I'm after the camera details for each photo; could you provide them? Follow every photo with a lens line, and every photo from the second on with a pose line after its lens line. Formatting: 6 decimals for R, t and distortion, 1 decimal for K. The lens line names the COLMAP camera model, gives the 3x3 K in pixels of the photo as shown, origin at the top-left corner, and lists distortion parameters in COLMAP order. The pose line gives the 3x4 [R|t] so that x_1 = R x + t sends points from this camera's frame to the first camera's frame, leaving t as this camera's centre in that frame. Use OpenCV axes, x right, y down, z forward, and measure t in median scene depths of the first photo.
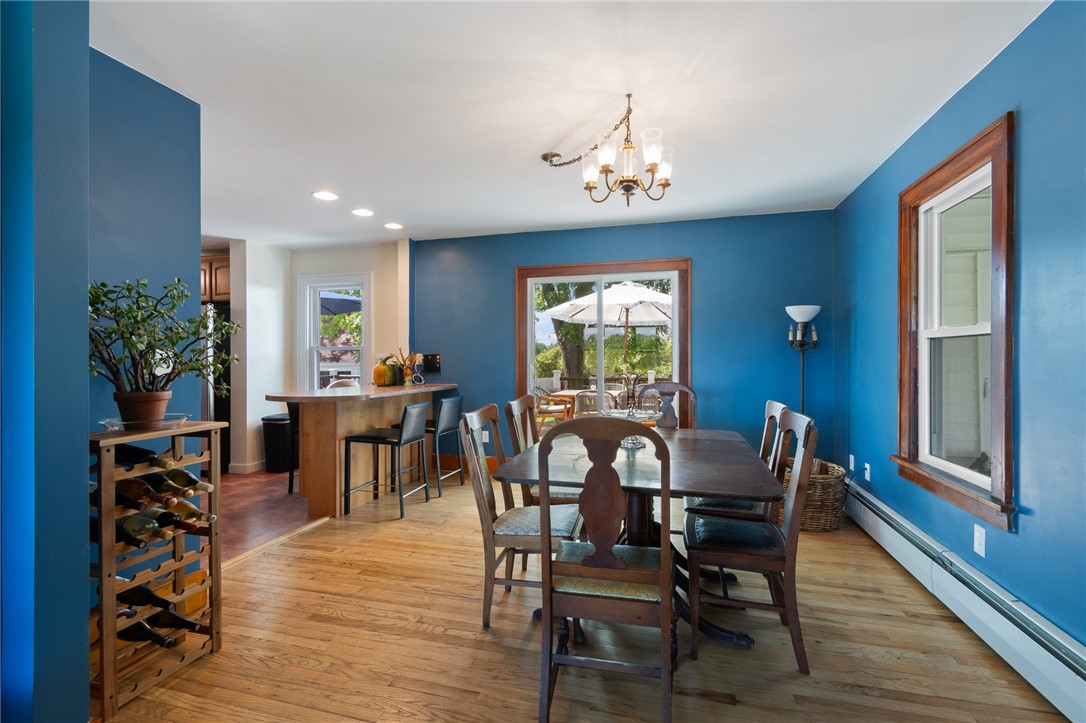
lens RADIAL K [[478.6, 0, 542.7], [0, 478.6, 362.2], [0, 0, 1]] dist [0.001829, -0.000008]
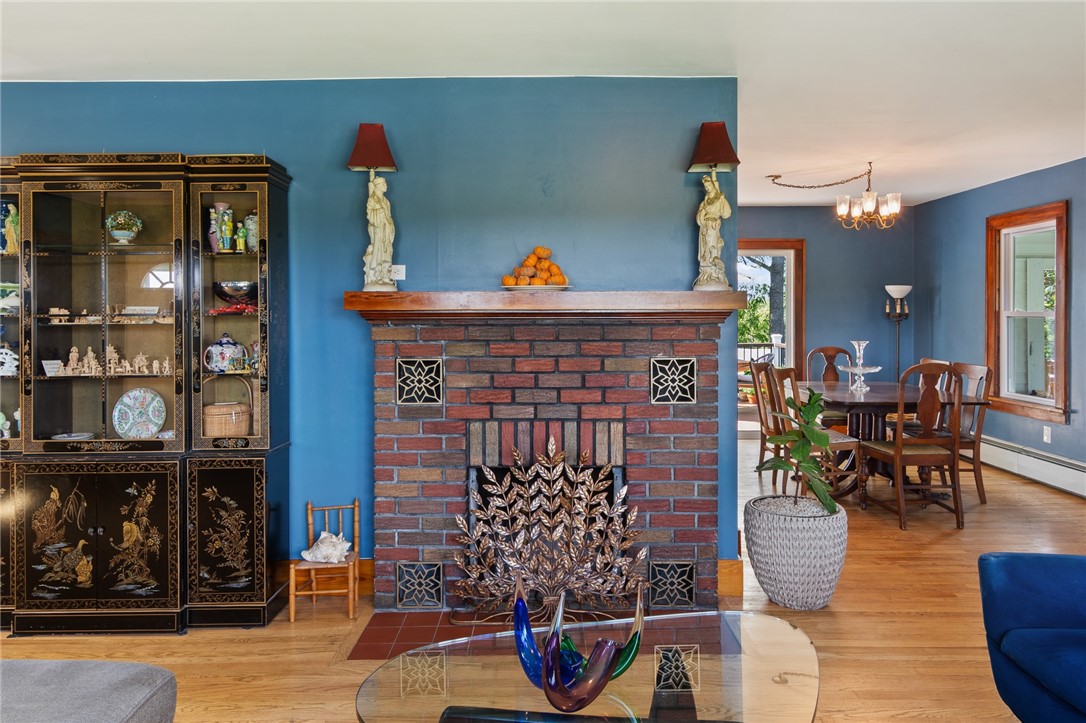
lens RADIAL K [[695.1, 0, 560.6], [0, 695.1, 325.9], [0, 0, 1]] dist [-0.004989, -0.000515]
pose [[0.964447, -0.001974, 0.264270, -1.137043], [-0.000309, 0.999963, 0.008596, -0.037157], [-0.264277, -0.008372, 0.964410, -0.751117]]
